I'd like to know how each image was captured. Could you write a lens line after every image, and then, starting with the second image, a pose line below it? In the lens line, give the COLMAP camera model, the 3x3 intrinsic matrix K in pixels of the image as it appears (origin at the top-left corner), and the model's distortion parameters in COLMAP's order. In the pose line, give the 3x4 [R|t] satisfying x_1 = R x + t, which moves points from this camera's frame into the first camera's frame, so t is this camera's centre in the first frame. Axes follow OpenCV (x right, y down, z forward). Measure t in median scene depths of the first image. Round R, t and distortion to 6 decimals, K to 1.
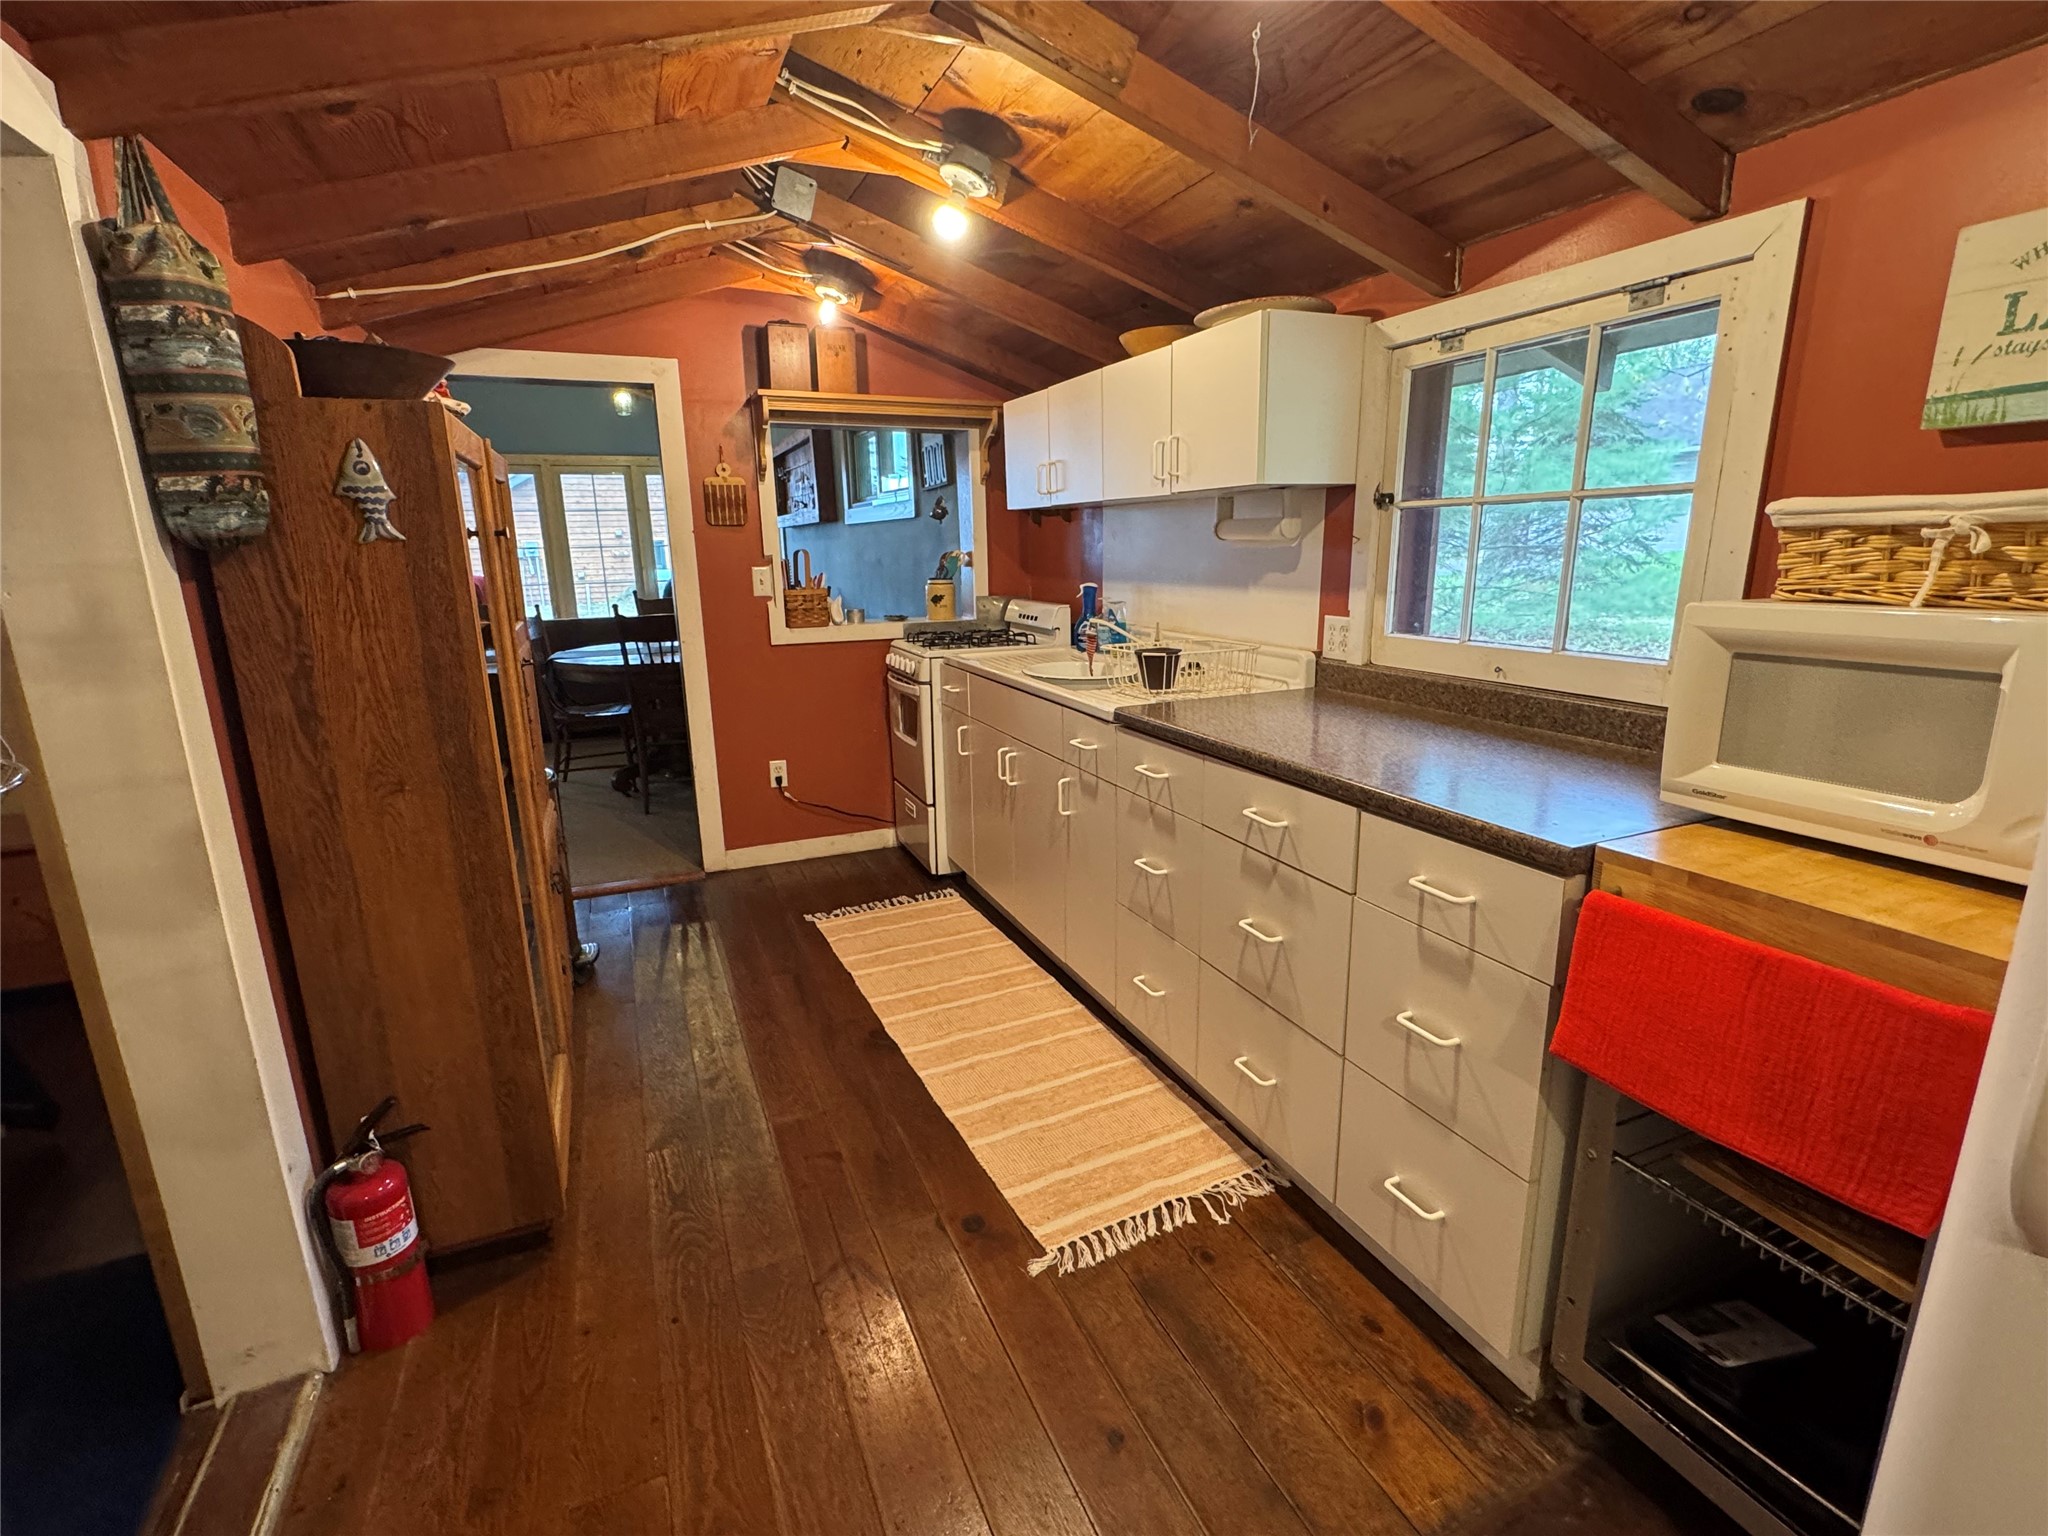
lens RADIAL K [[954.2, 0, 1024.5], [0, 954.2, 770.9], [0, 0, 1]] dist [-0.001985, -0.000054]
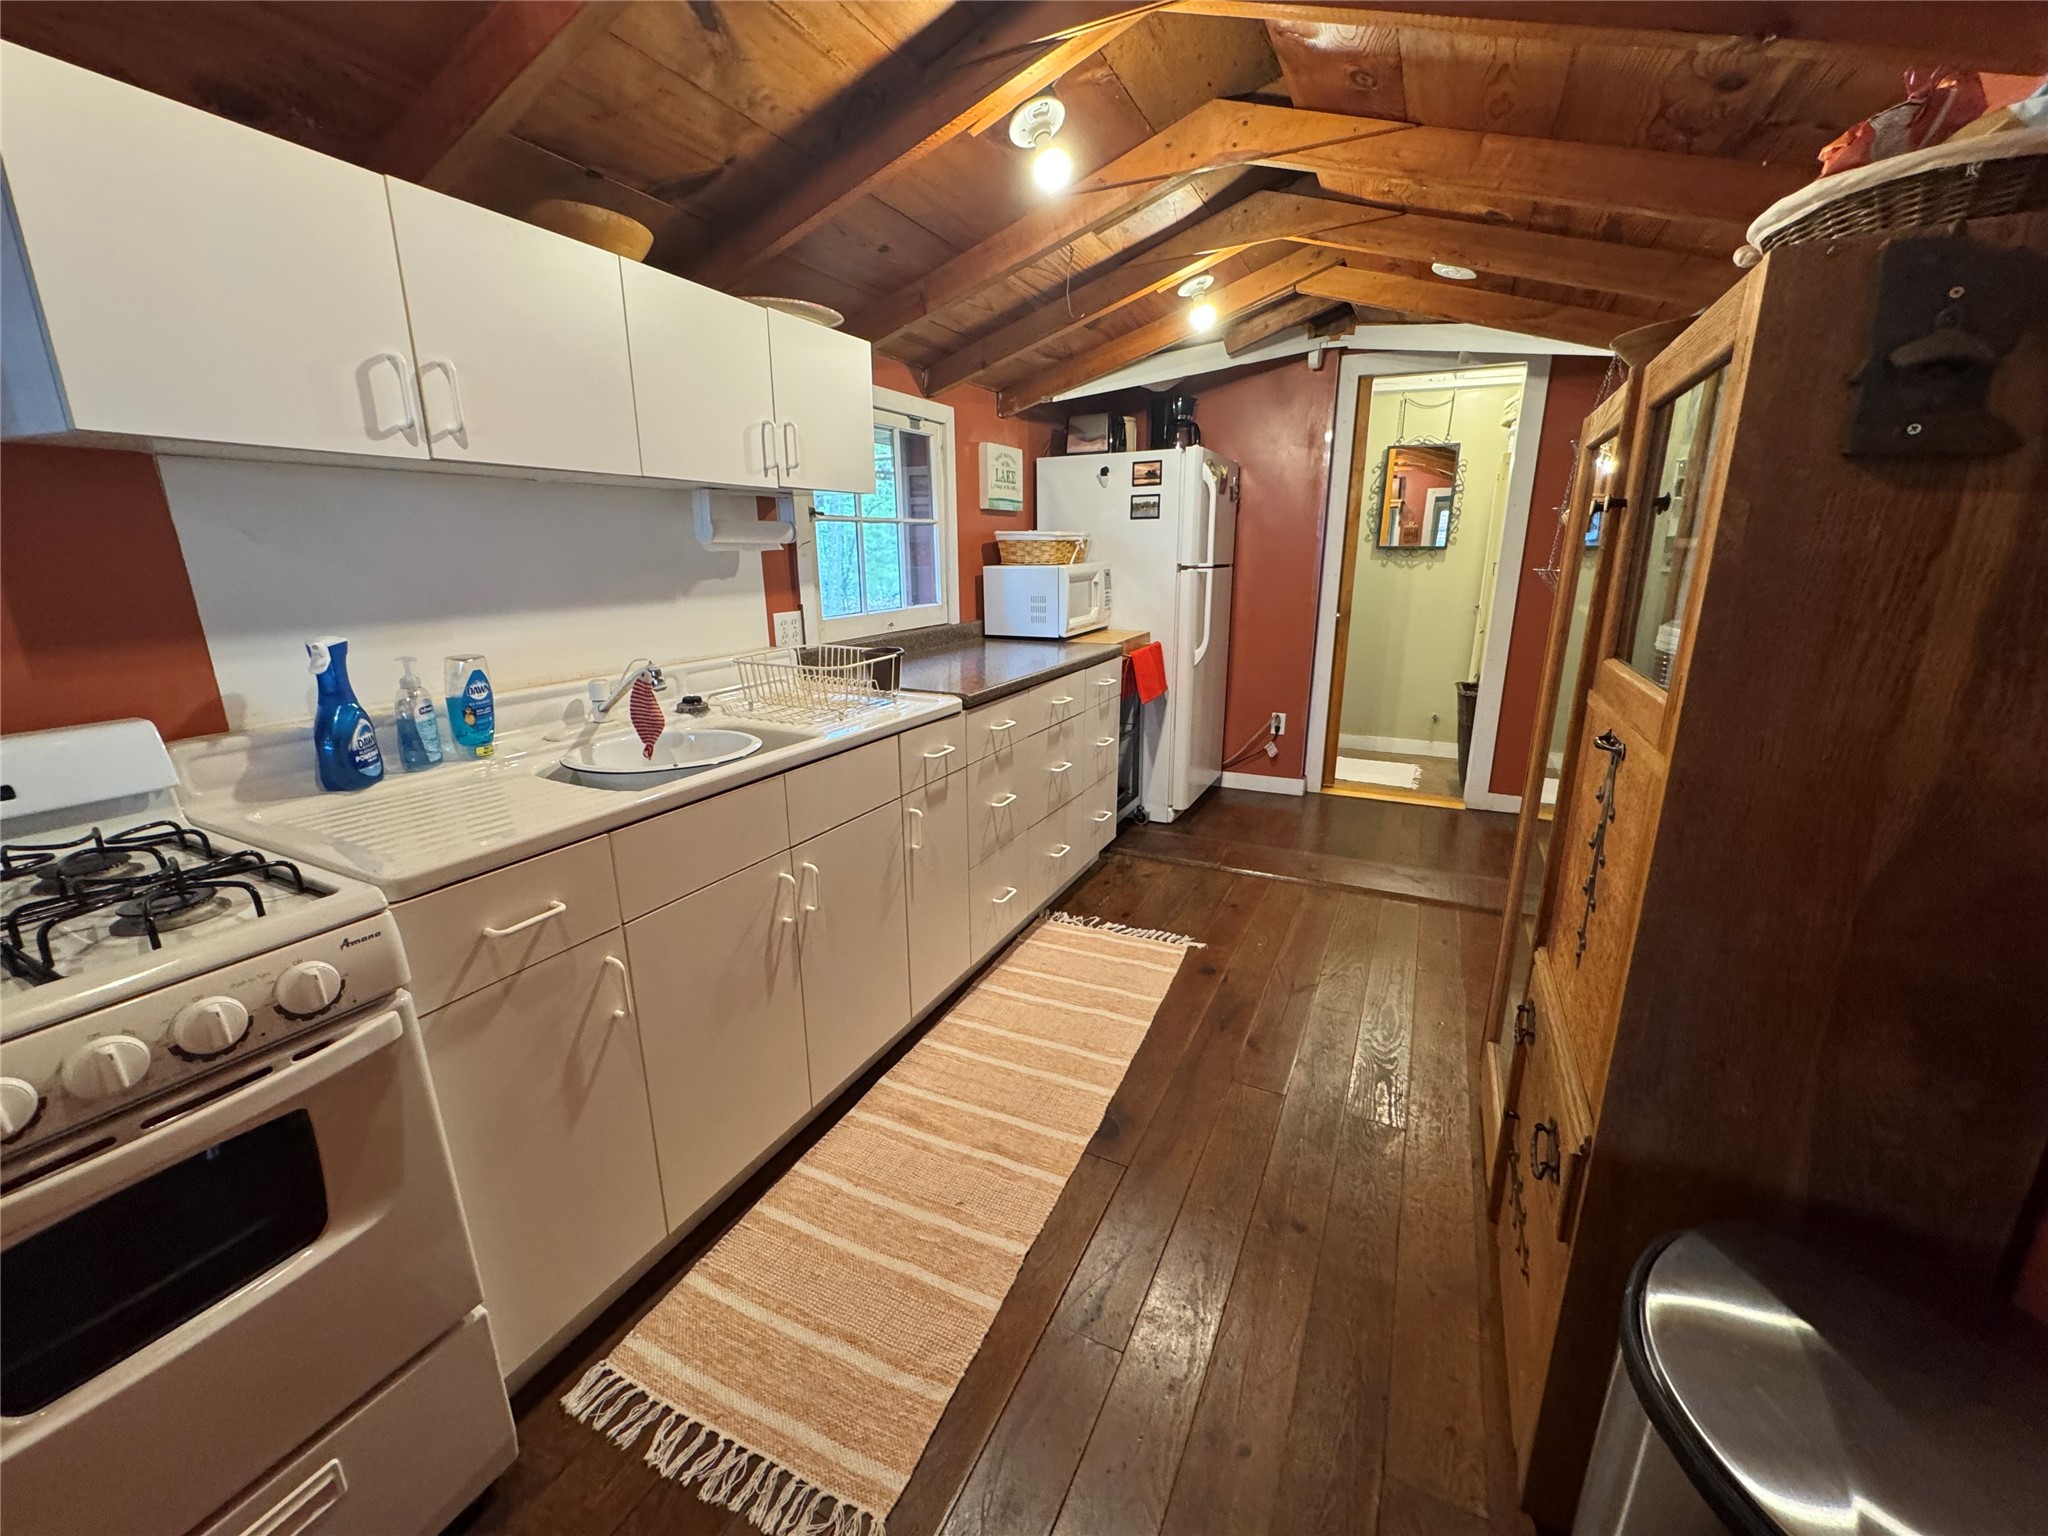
lens RADIAL K [[812.6, 0, 1022.6], [0, 812.6, 769.3], [0, 0, 1]] dist [-0.002812, 0.000114]
pose [[-0.645728, -0.181866, 0.741593, -0.759394], [0.195174, 0.899646, 0.390570, -0.396498], [-0.738202, 0.396941, -0.545431, 1.745635]]
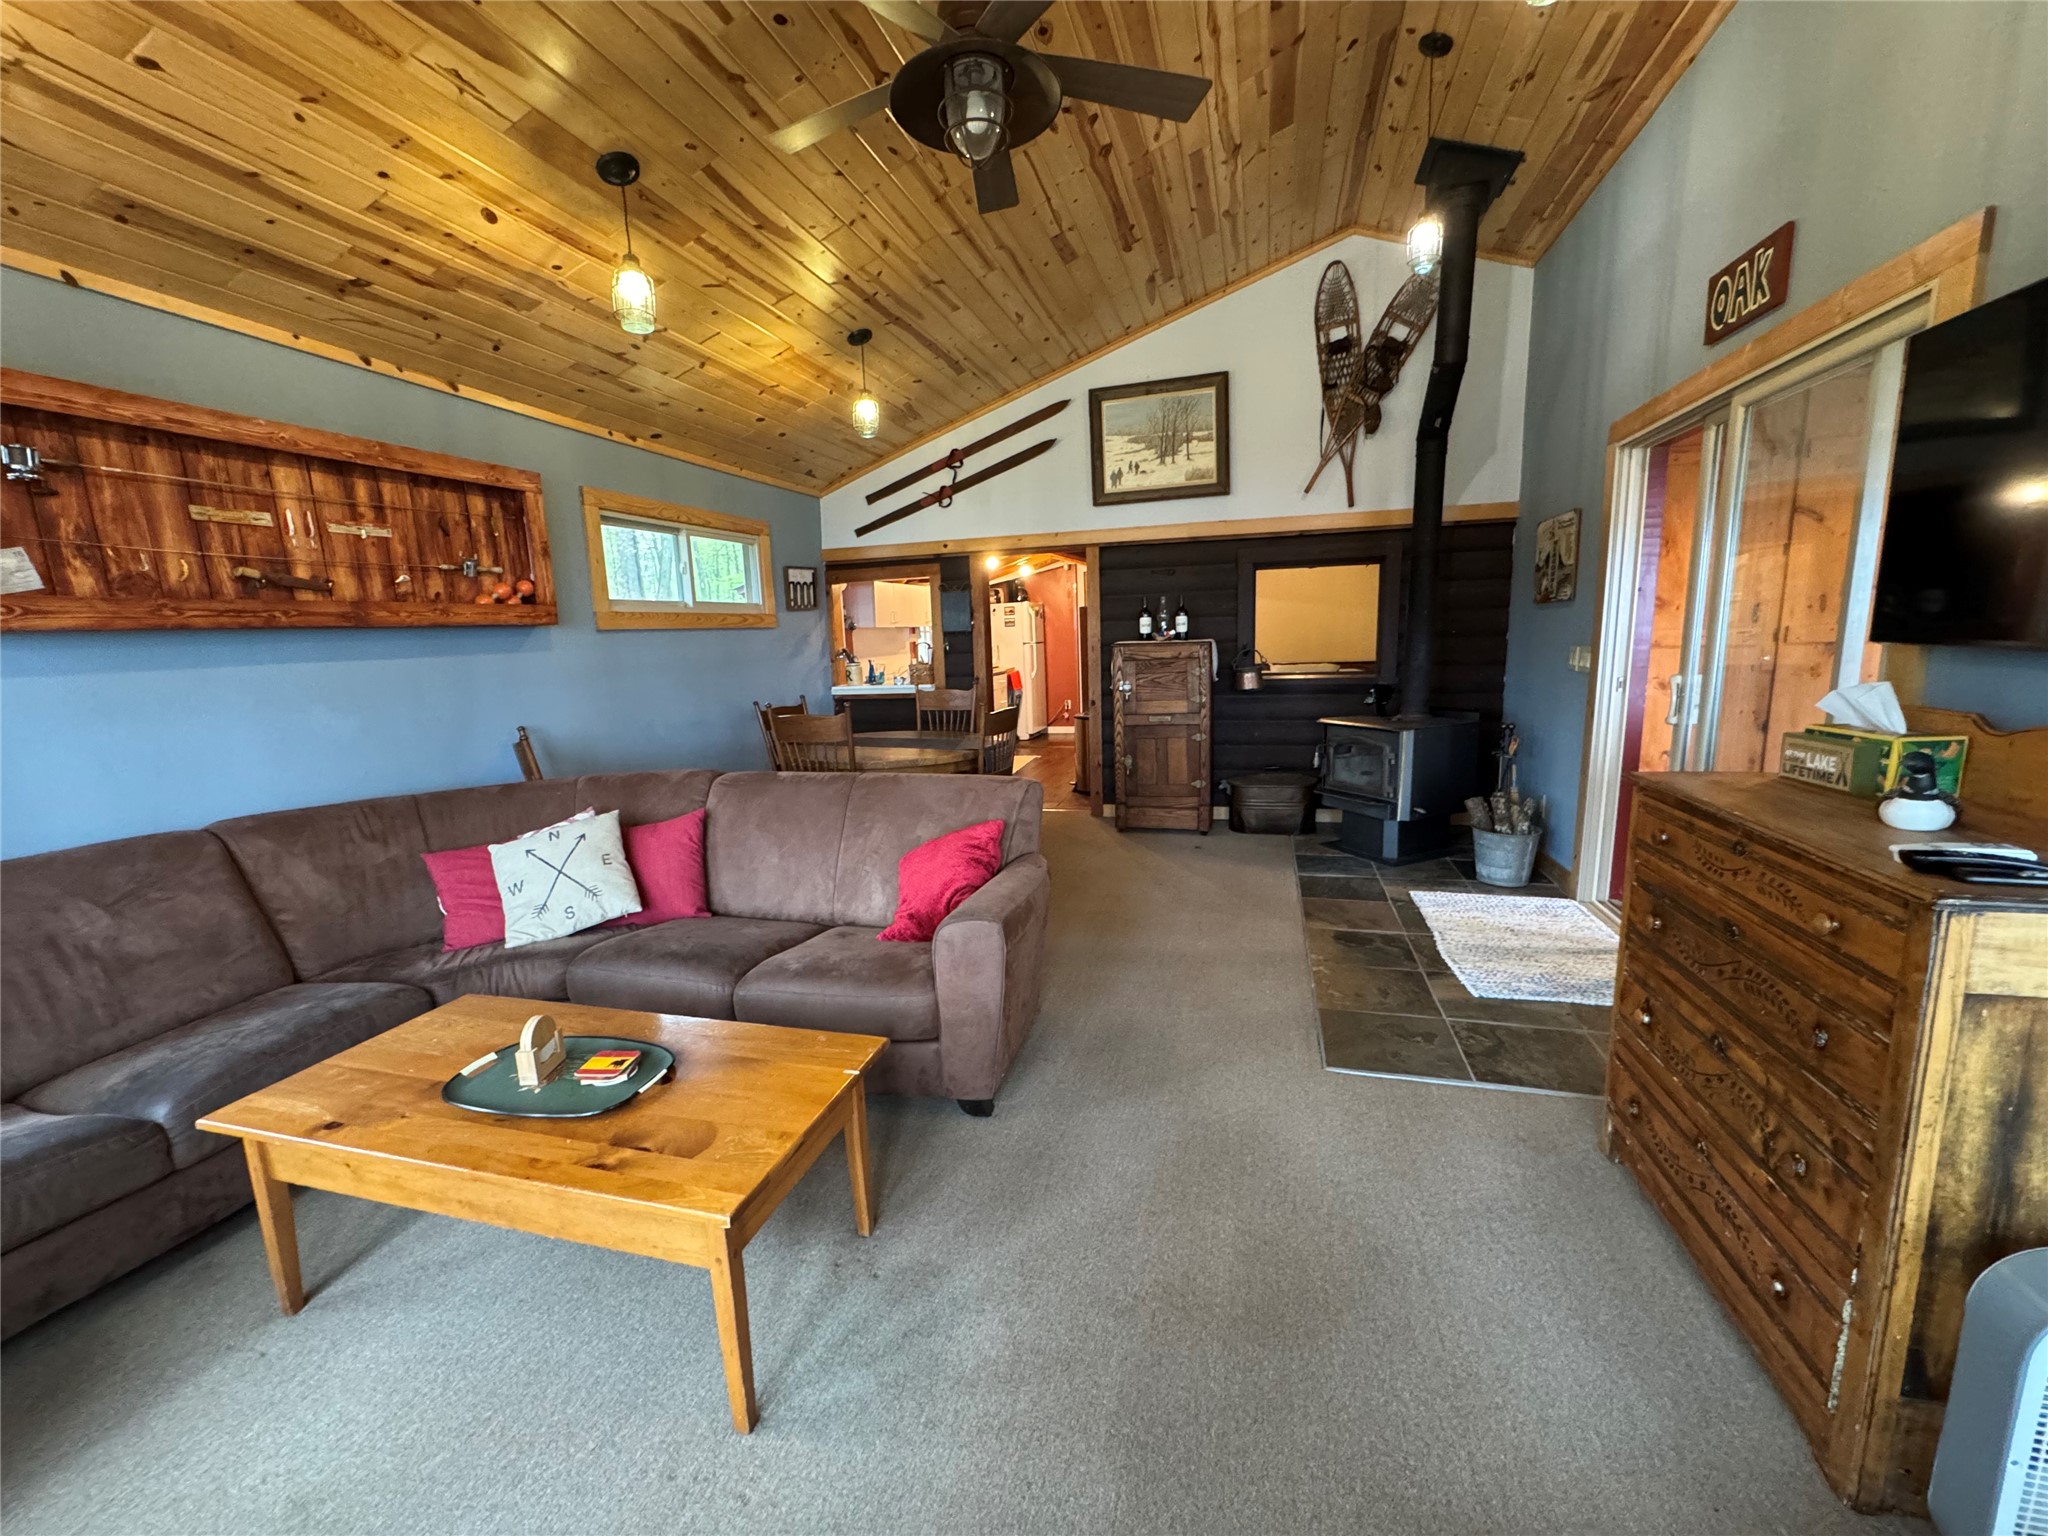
lens RADIAL K [[812.6, 0, 1022.6], [0, 812.6, 769.3], [0, 0, 1]] dist [-0.002812, 0.000114]
pose [[-0.770128, -0.064783, 0.634591, -2.876402], [0.196572, 0.922313, 0.332712, -1.005427], [-0.606846, 0.380974, -0.697565, 4.218933]]
